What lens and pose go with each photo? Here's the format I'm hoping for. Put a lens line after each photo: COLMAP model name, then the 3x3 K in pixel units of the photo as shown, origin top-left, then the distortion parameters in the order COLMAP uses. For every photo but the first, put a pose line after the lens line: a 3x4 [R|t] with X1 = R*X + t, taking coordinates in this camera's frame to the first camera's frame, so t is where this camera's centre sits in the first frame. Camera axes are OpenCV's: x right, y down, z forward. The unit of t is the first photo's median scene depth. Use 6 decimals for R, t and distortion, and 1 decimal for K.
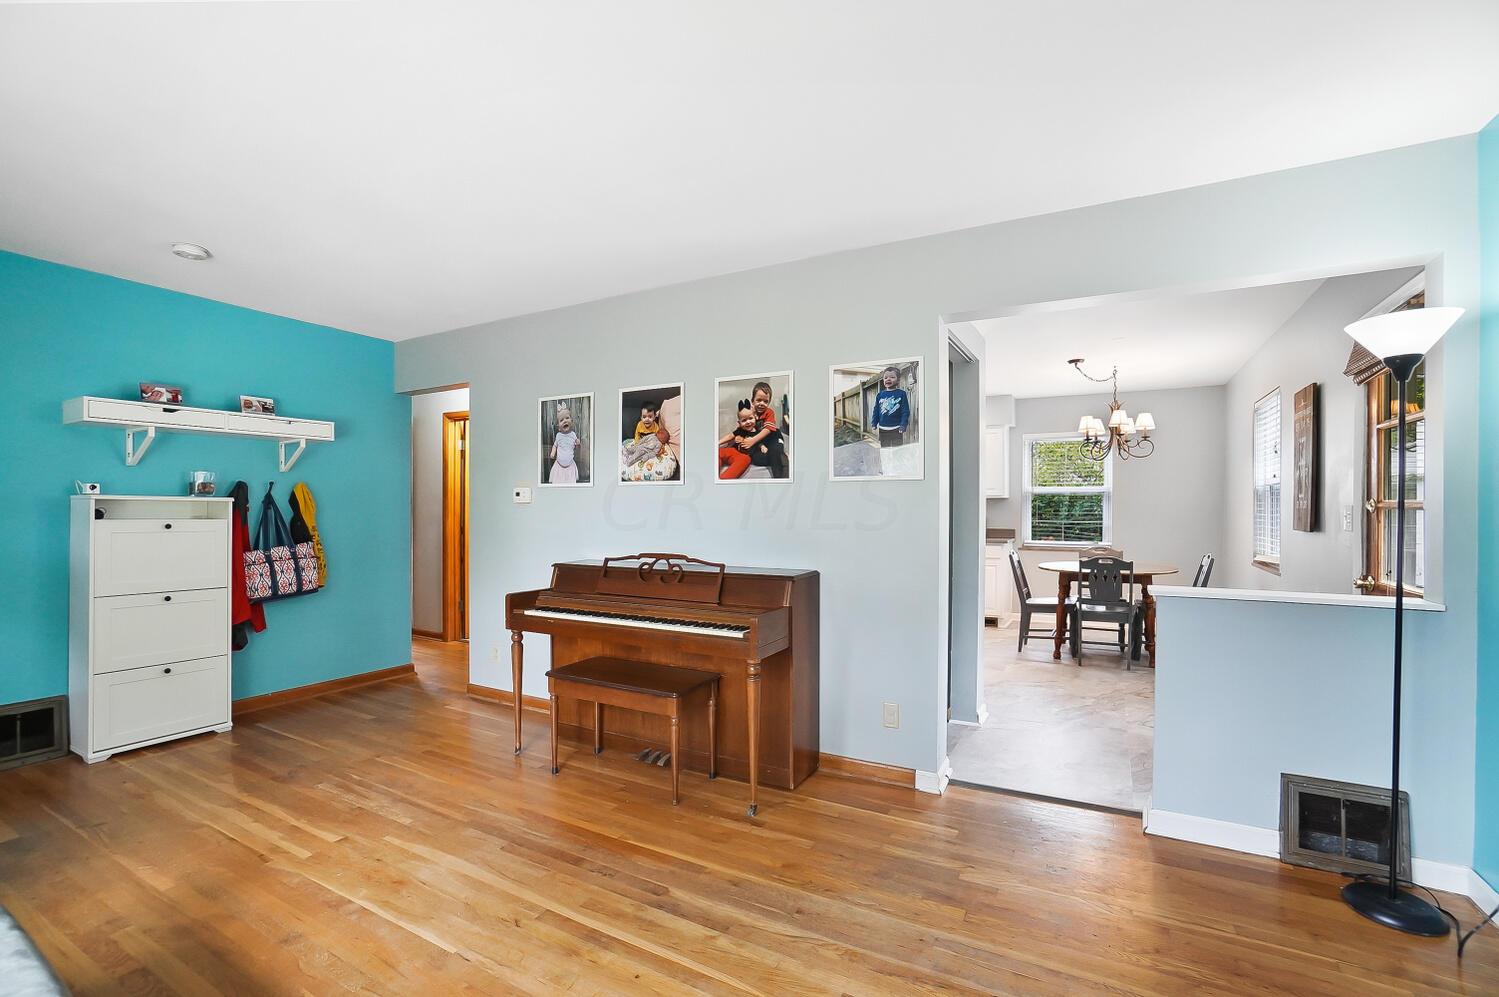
lens RADIAL K [[669.2, 0, 731.6], [0, 669.2, 524.8], [0, 0, 1]] dist [-0.041176, 0.000978]
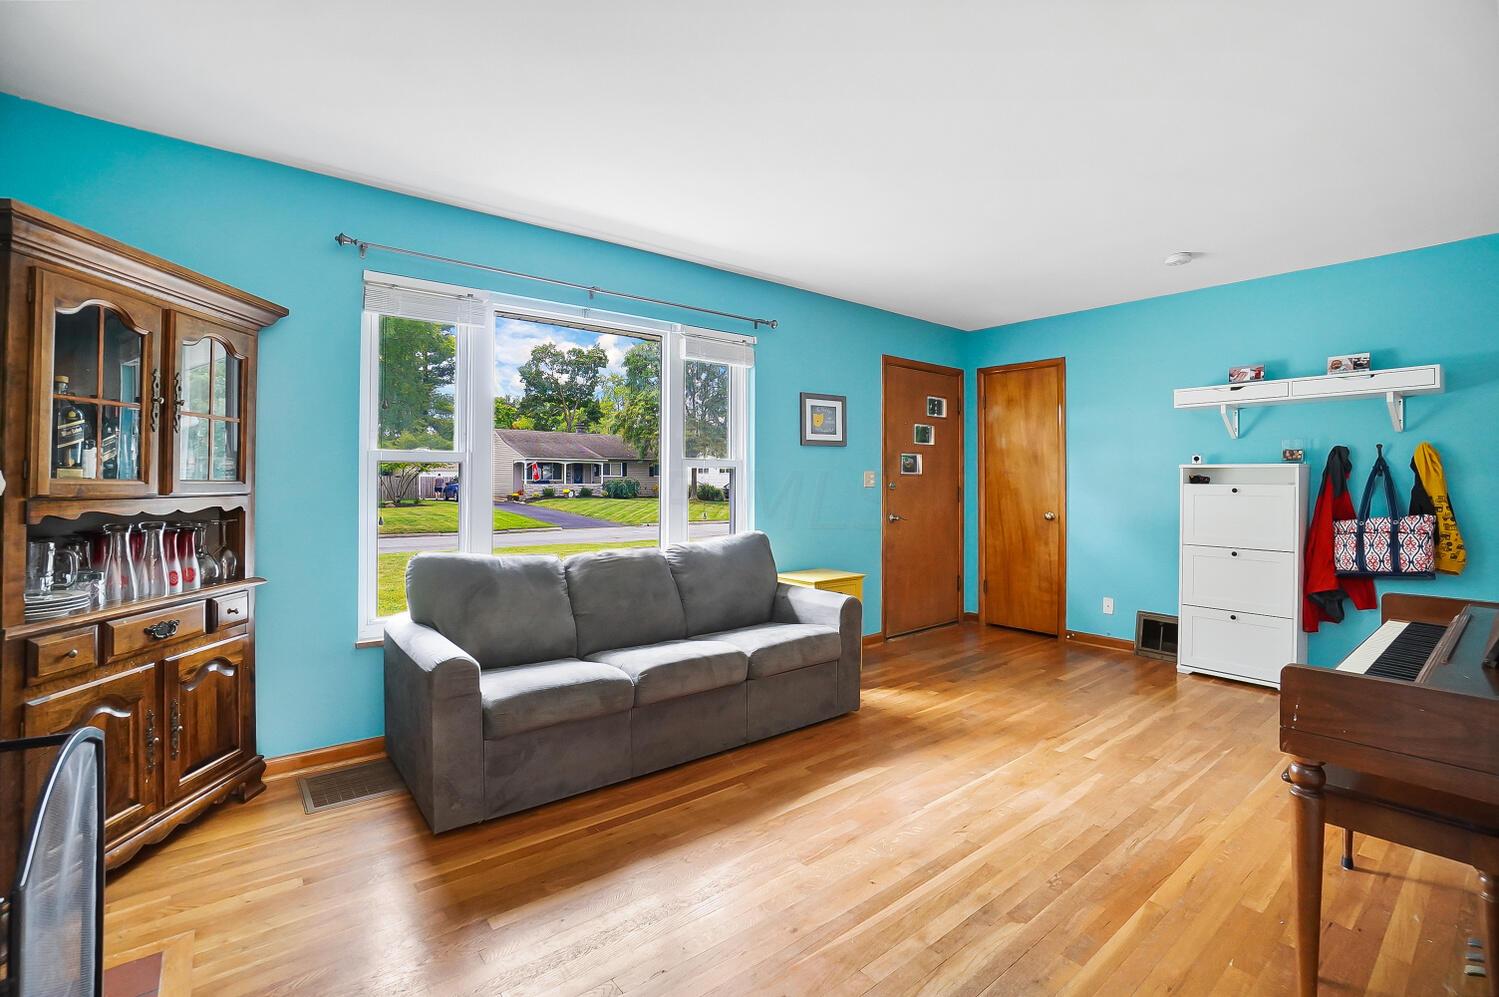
lens RADIAL K [[670.3, 0, 748.2], [0, 670.3, 489.7], [0, 0, 1]] dist [-0.059834, 0.021594]
pose [[-0.372101, 0.005287, -0.928177, 0.518071], [-0.025463, 0.999549, 0.015902, 0.004828], [0.927843, 0.029551, -0.371799, 0.641759]]
